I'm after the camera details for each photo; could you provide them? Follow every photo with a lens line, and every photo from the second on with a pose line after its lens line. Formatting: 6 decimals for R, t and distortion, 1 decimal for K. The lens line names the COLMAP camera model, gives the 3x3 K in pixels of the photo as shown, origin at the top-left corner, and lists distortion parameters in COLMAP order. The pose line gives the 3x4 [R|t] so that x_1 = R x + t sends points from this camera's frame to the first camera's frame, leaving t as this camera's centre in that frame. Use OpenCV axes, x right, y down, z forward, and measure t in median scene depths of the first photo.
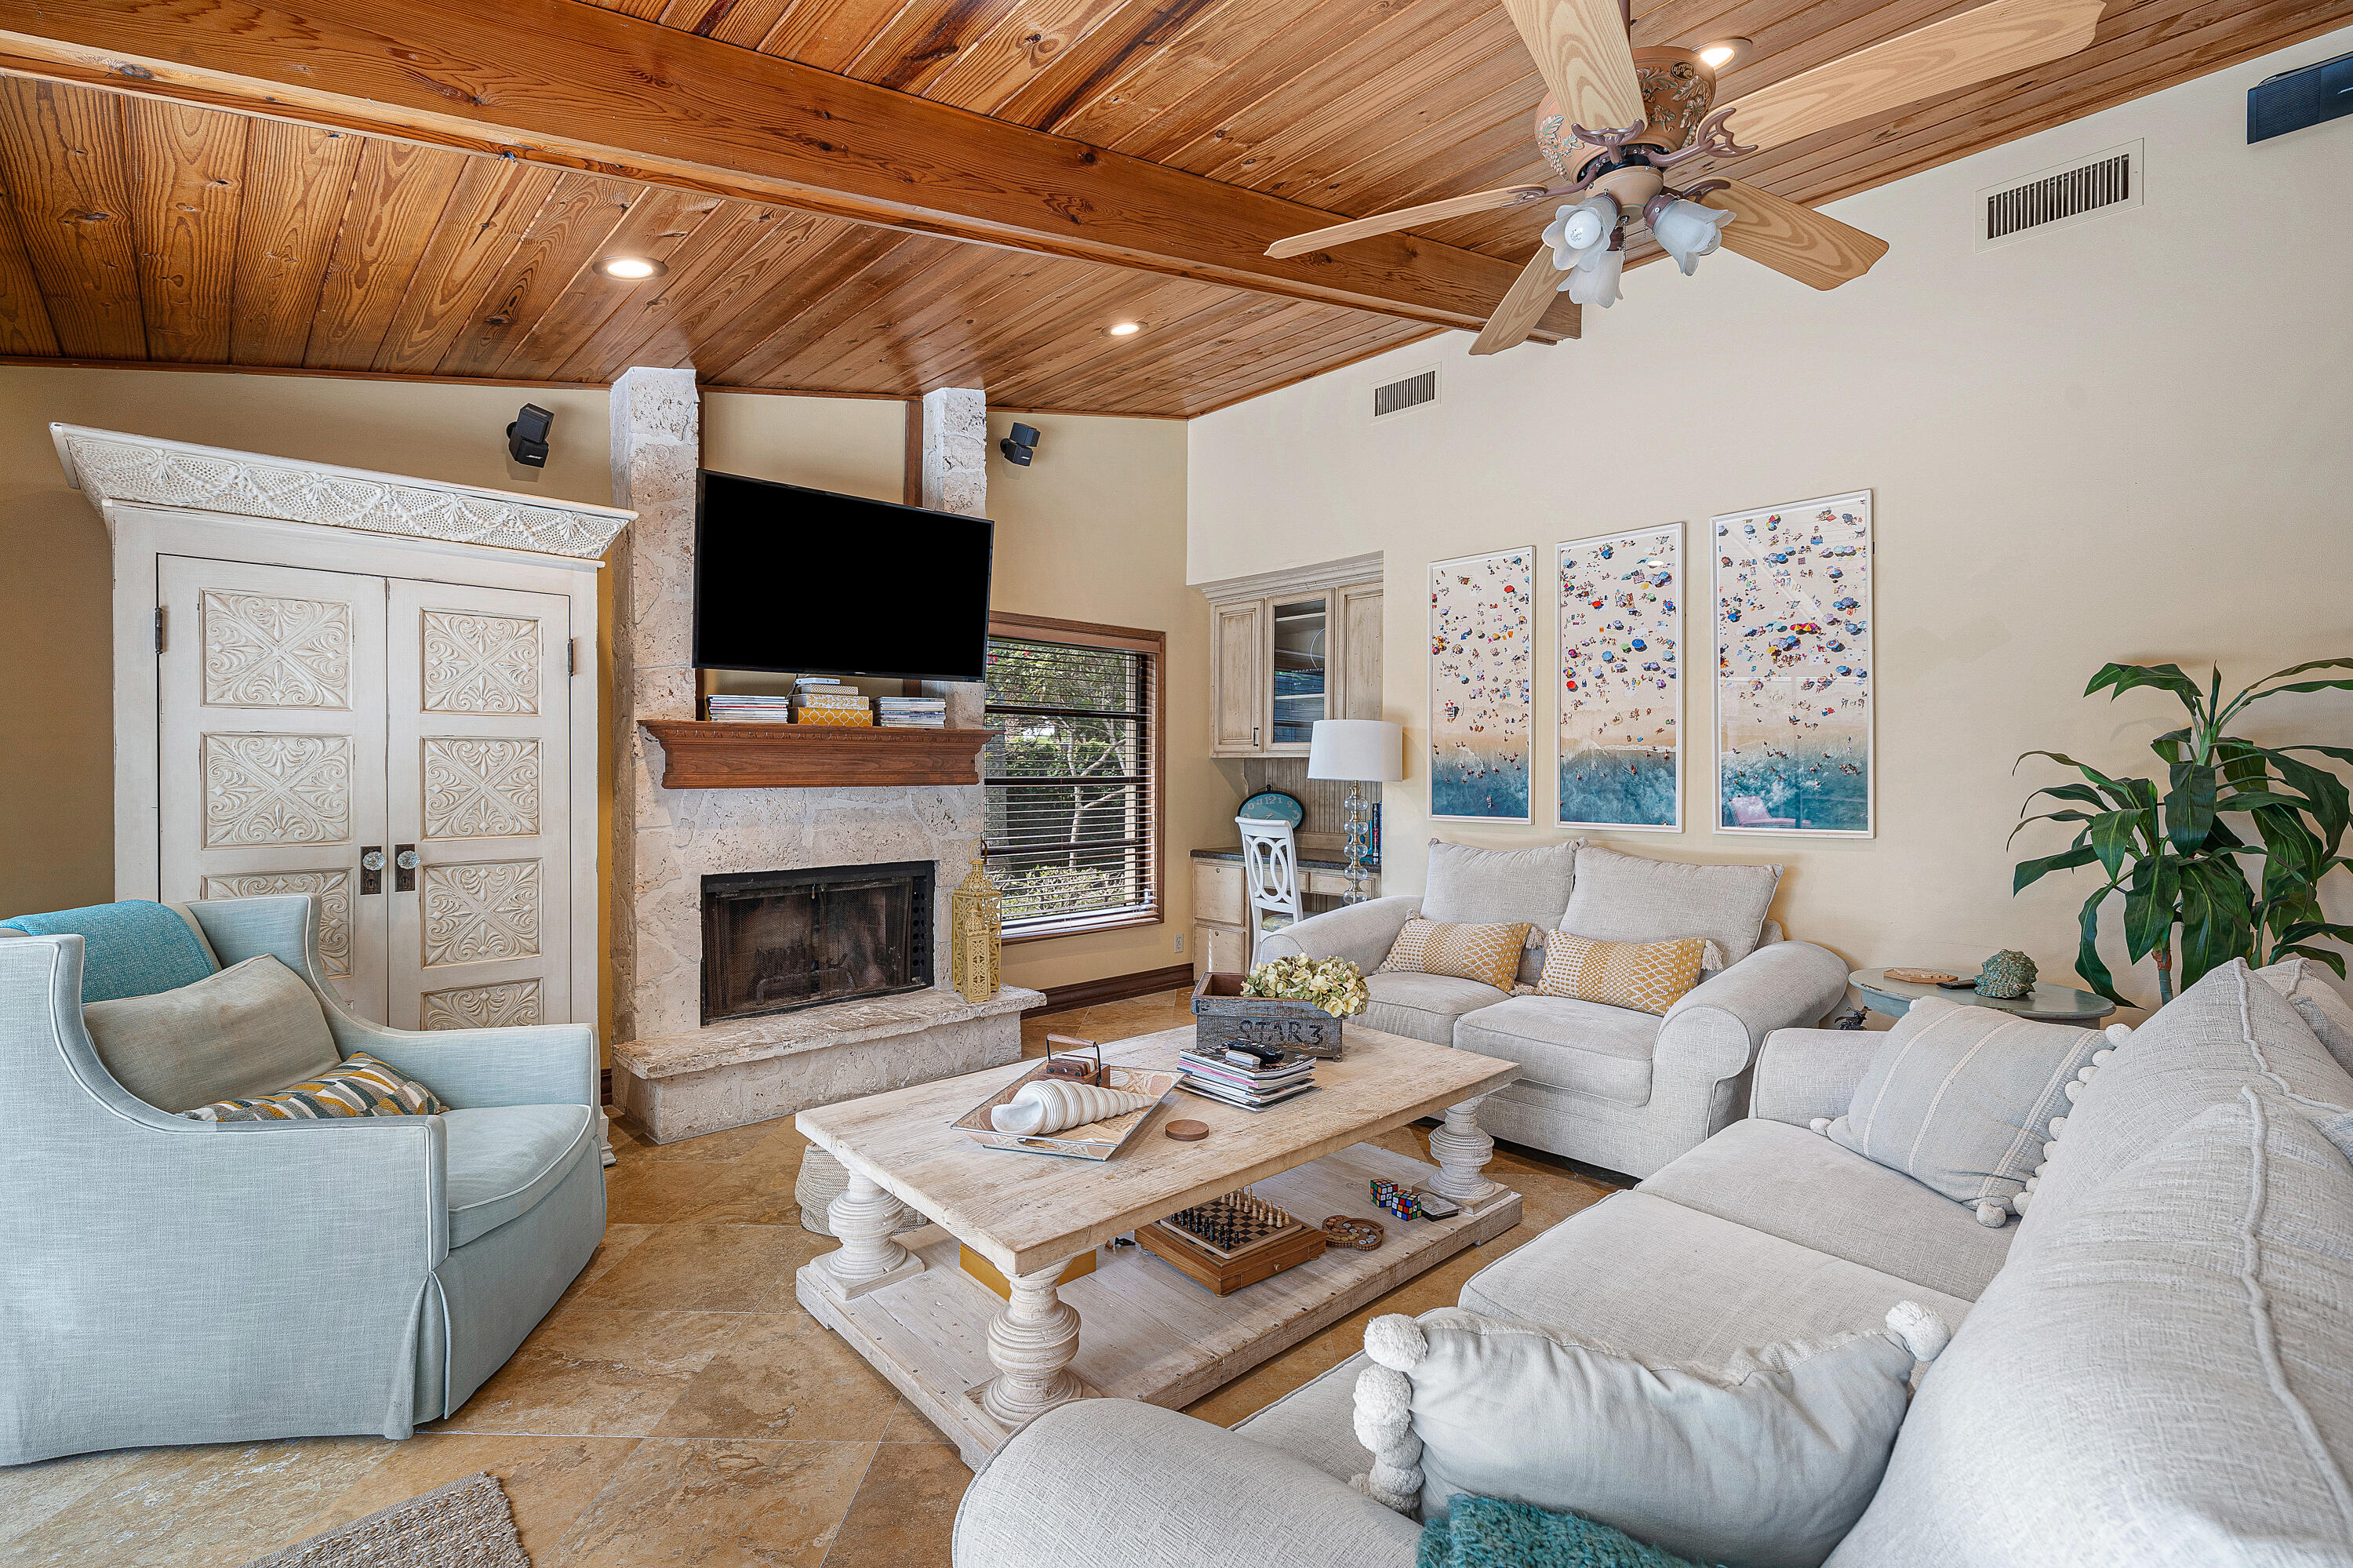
lens RADIAL K [[1074.0, 0, 1190.1], [0, 1074.0, 777.4], [0, 0, 1]] dist [-0.005349, 0.001162]
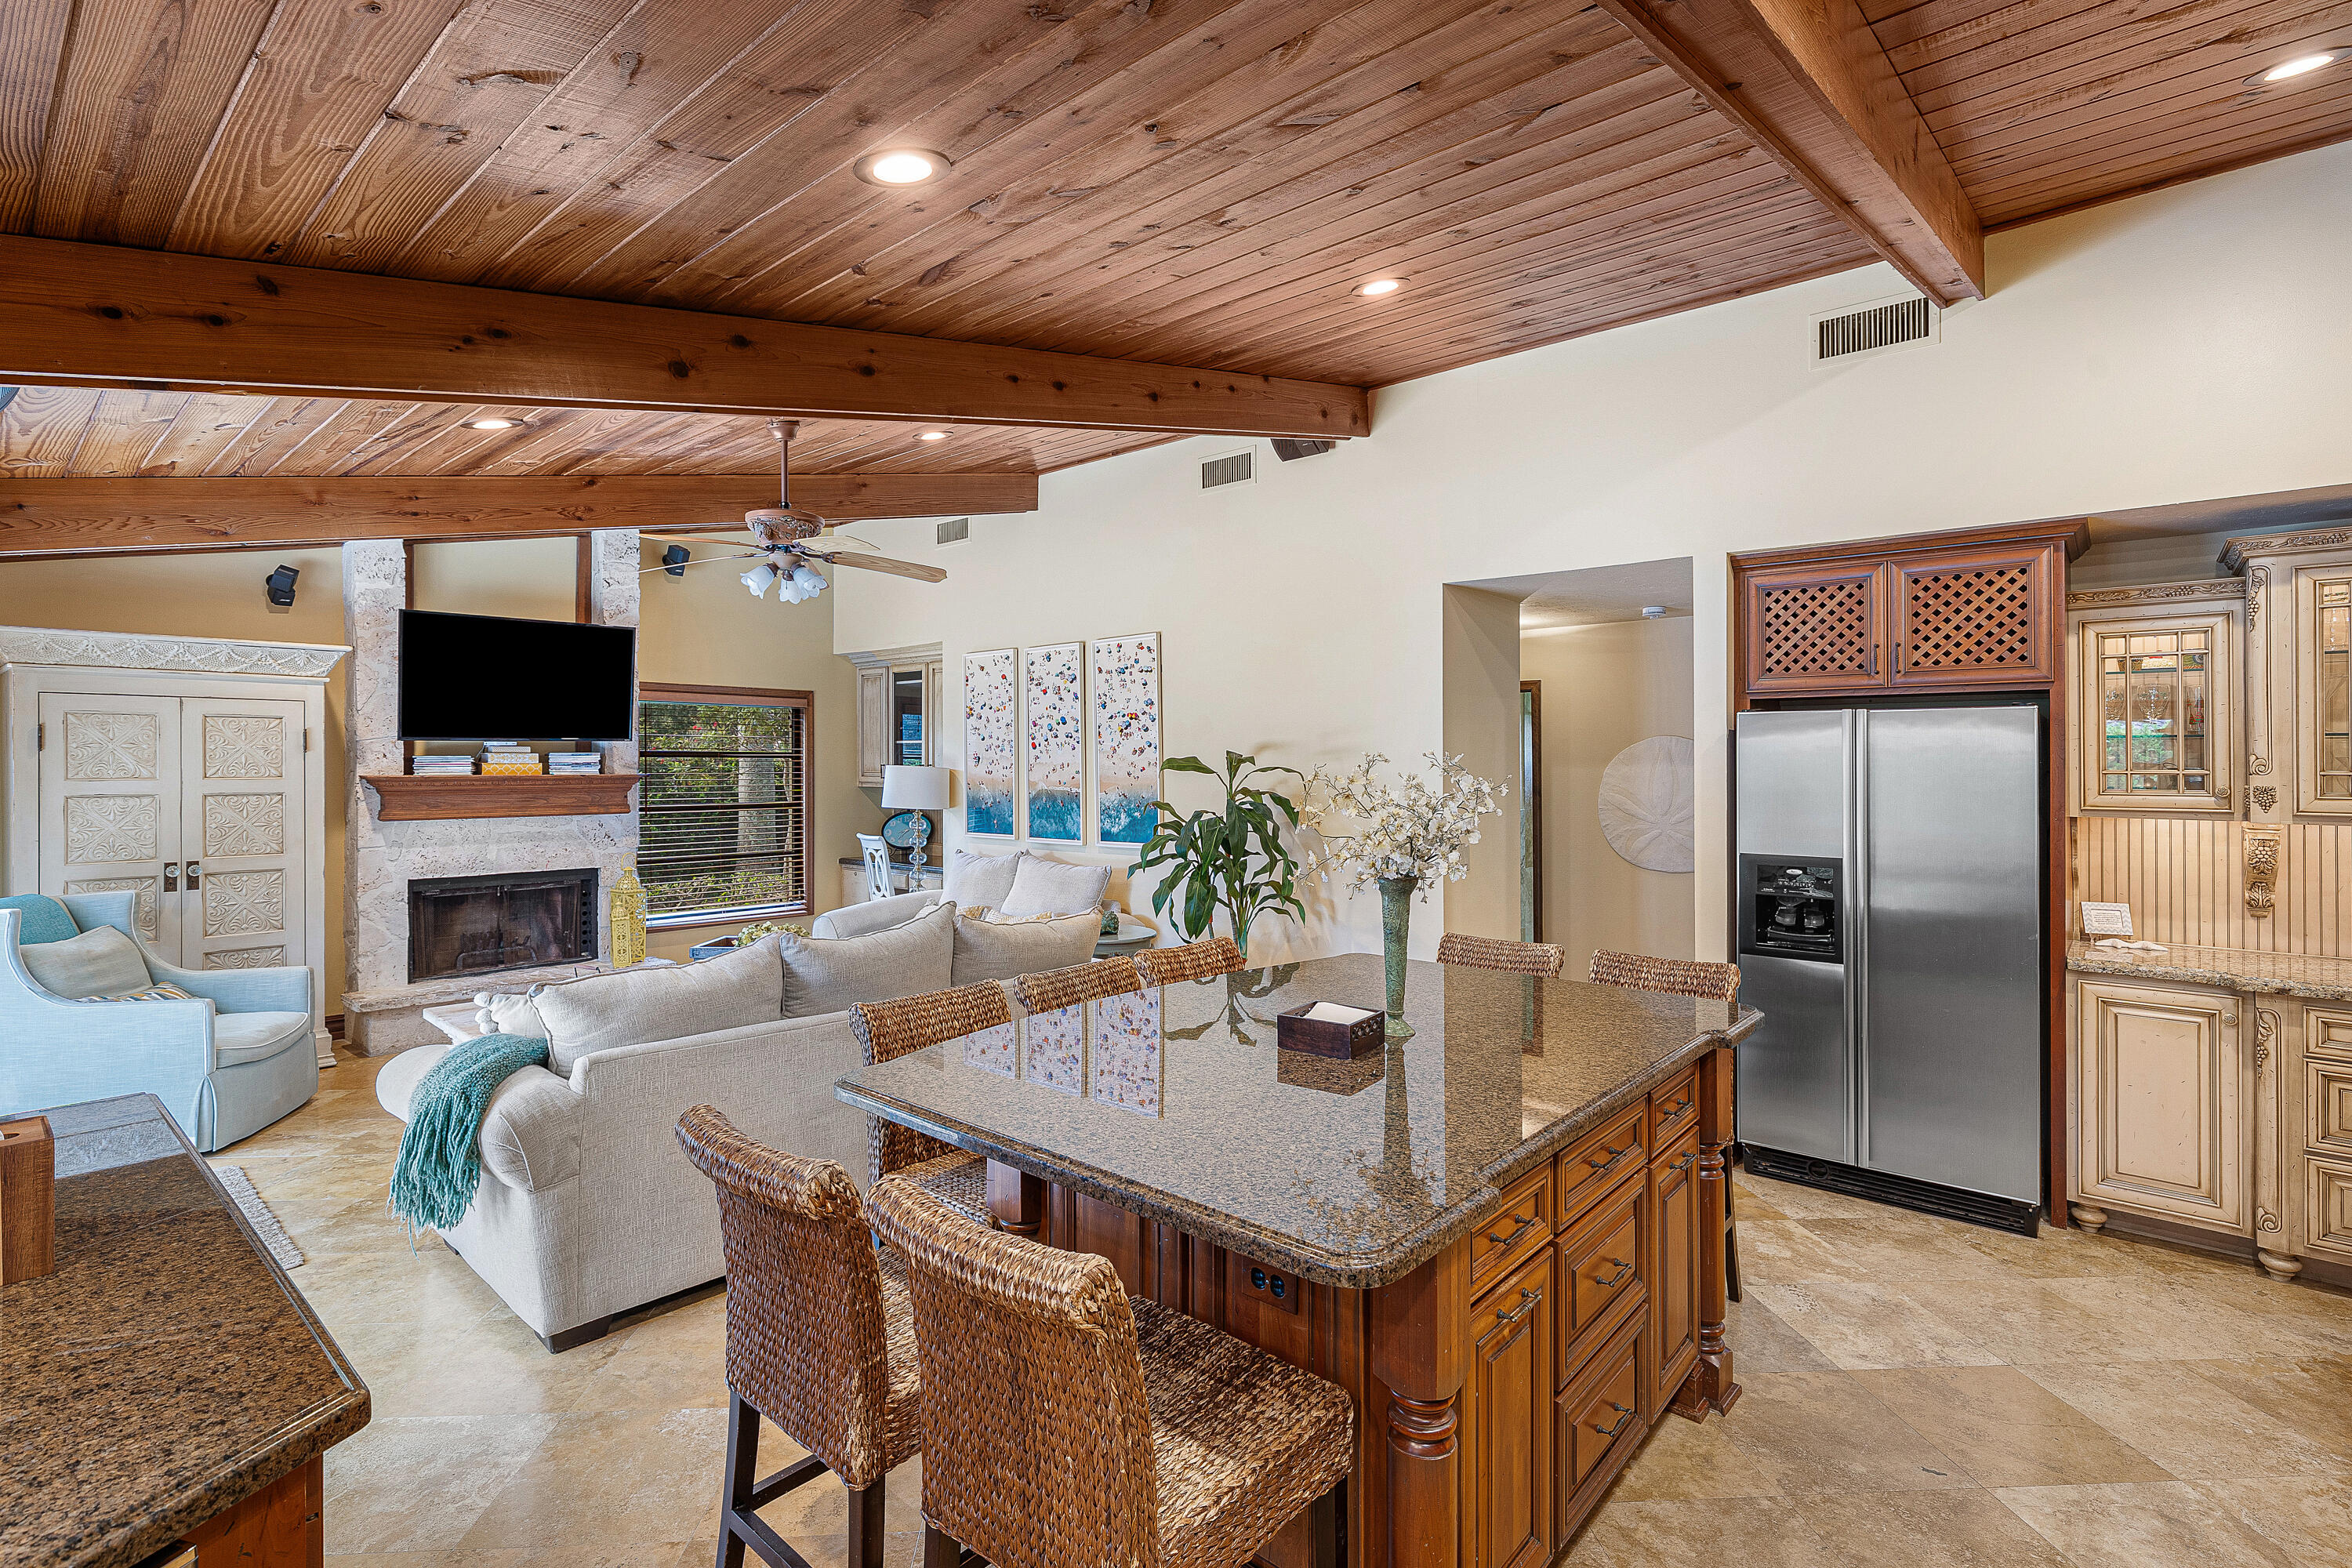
lens RADIAL K [[1143.9, 0, 1167.4], [0, 1143.9, 770.8], [0, 0, 1]] dist [0.003667, -0.002108]
pose [[0.997305, -0.003318, 0.073298, 0.474361], [0.003844, 0.999968, -0.007042, -0.043595], [-0.073272, 0.007305, 0.997285, -0.650318]]
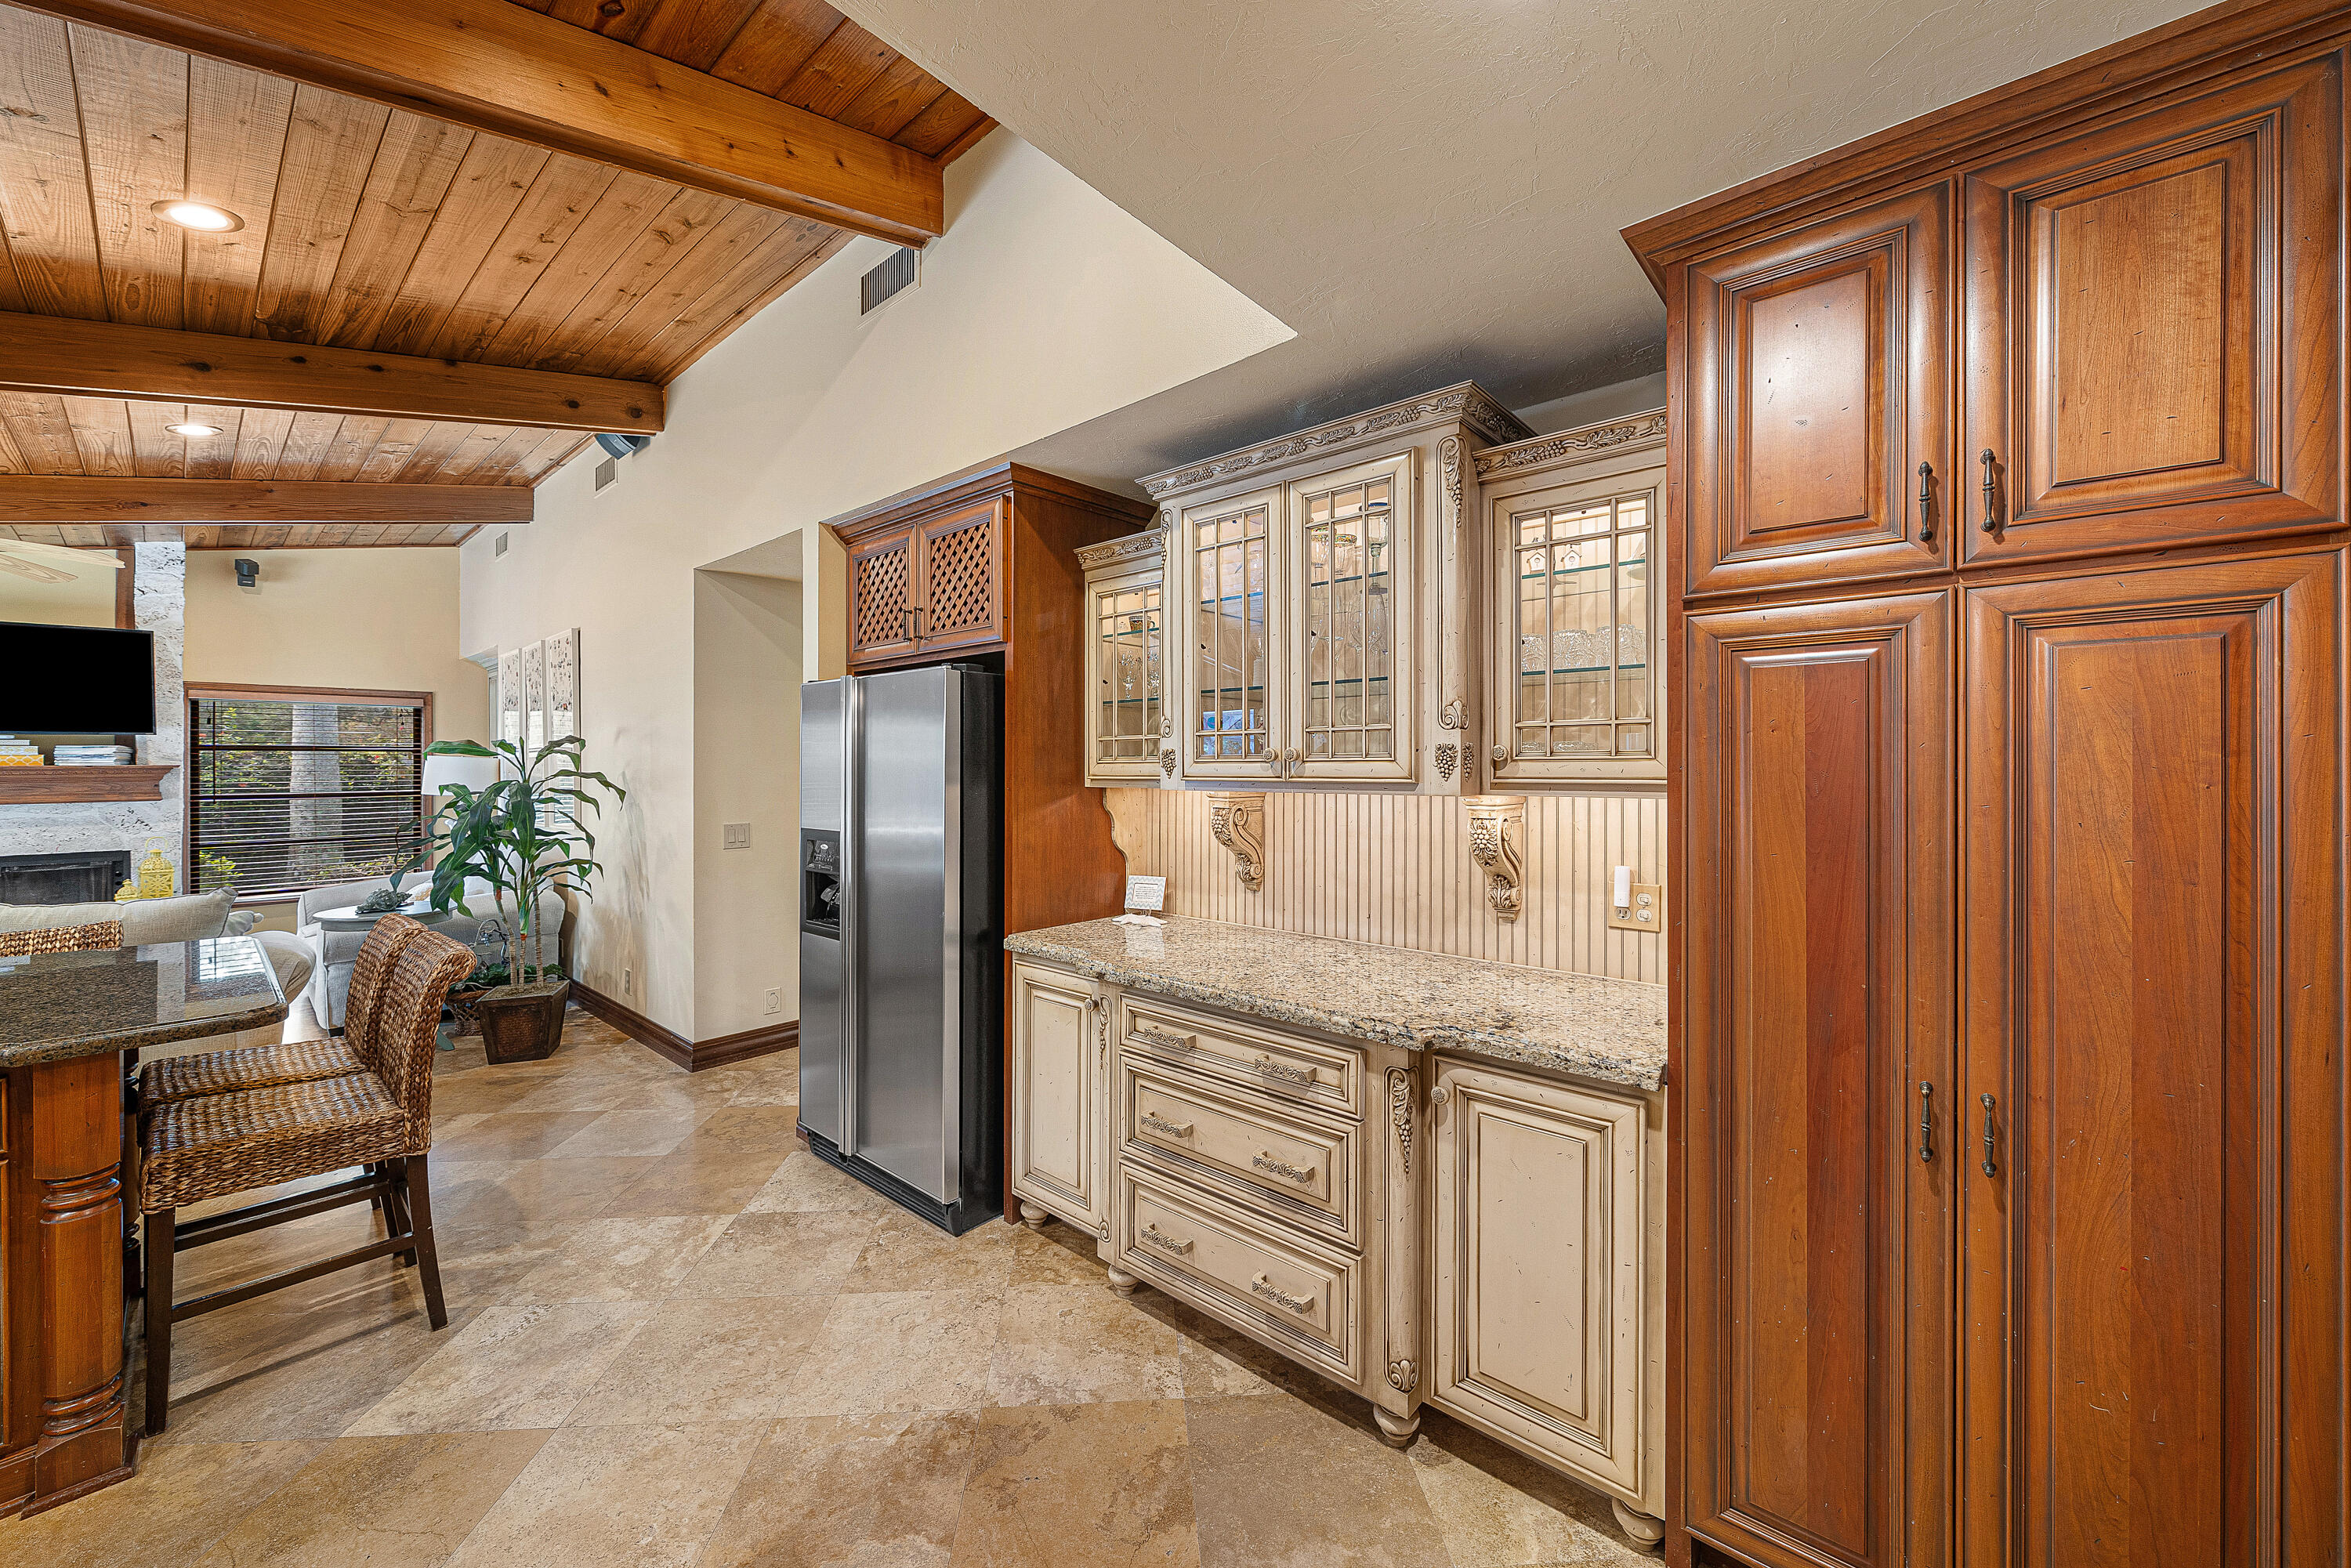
lens RADIAL K [[900.4, 0, 1171.8], [0, 900.4, 782.2], [0, 0, 1]] dist [-0.008277, -0.000047]
pose [[0.996996, -0.009940, 0.076811, 1.384711], [0.009772, 0.999949, 0.002556, -0.011359], [-0.076832, -0.001798, 0.997042, -0.455665]]
